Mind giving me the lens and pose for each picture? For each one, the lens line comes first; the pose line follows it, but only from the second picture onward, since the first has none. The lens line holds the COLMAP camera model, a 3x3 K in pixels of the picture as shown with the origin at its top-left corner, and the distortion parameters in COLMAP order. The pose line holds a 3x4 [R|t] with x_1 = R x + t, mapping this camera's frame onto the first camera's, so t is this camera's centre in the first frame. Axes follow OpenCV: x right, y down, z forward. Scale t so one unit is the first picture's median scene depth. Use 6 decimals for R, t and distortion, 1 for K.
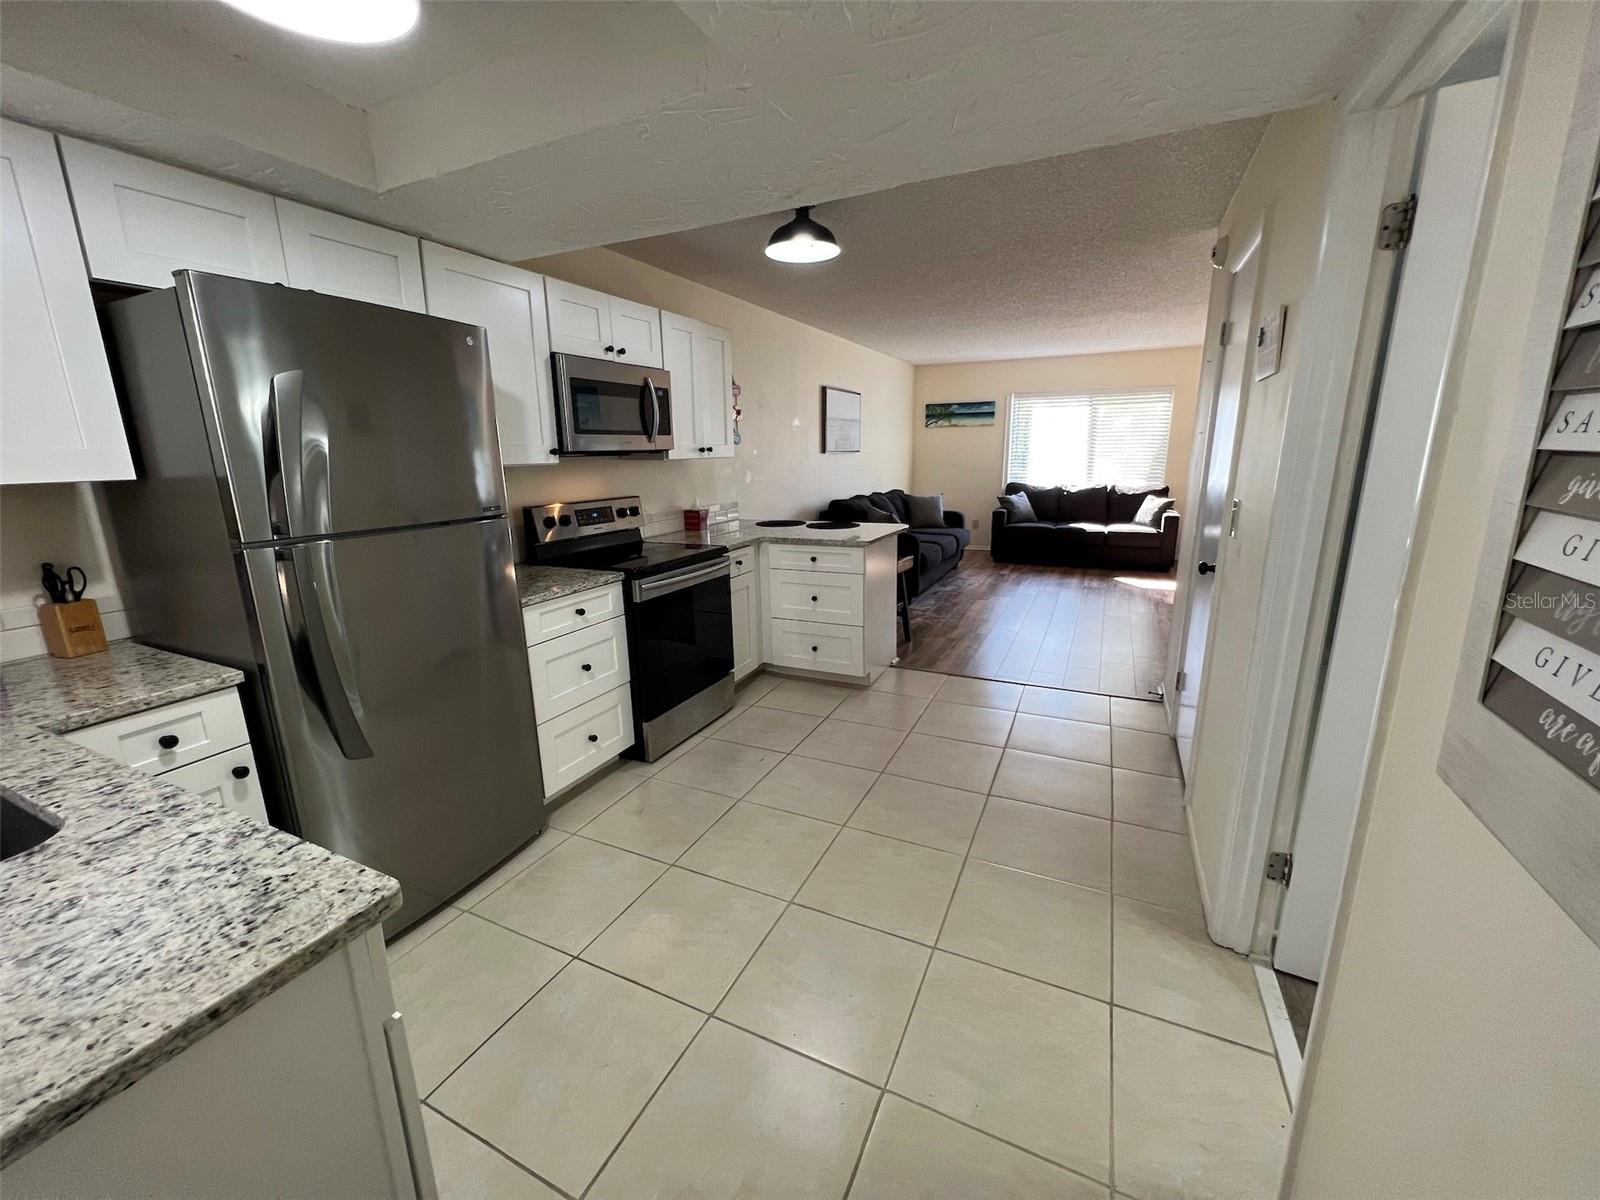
lens RADIAL K [[641.9, 0, 793.8], [0, 641.9, 594.4], [0, 0, 1]] dist [0.001077, 0.000739]
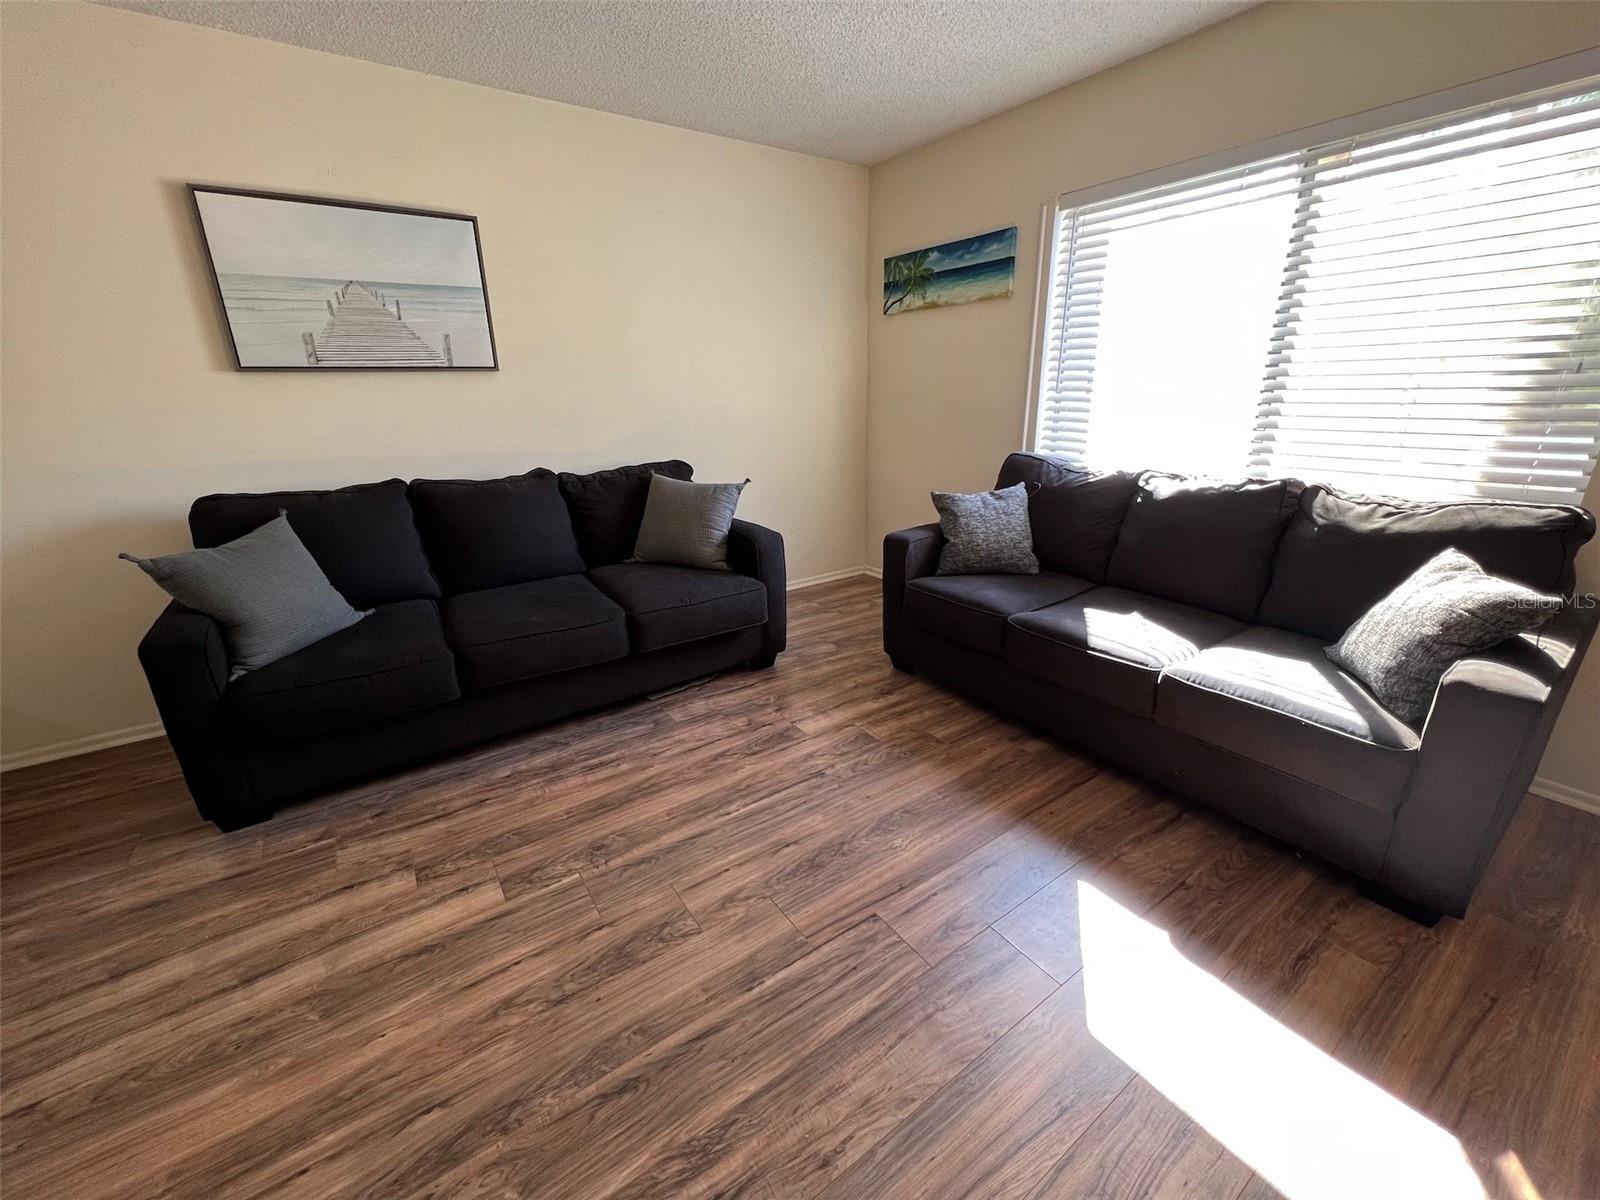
lens RADIAL K [[641.9, 0, 800.8], [0, 641.9, 588.9], [0, 0, 1]] dist [0.001077, 0.000739]
pose [[0.869135, 0.149605, -0.471405, 0.926326], [-0.104302, 0.987160, 0.120981, -0.288768], [0.483451, -0.055980, 0.873580, 1.369320]]
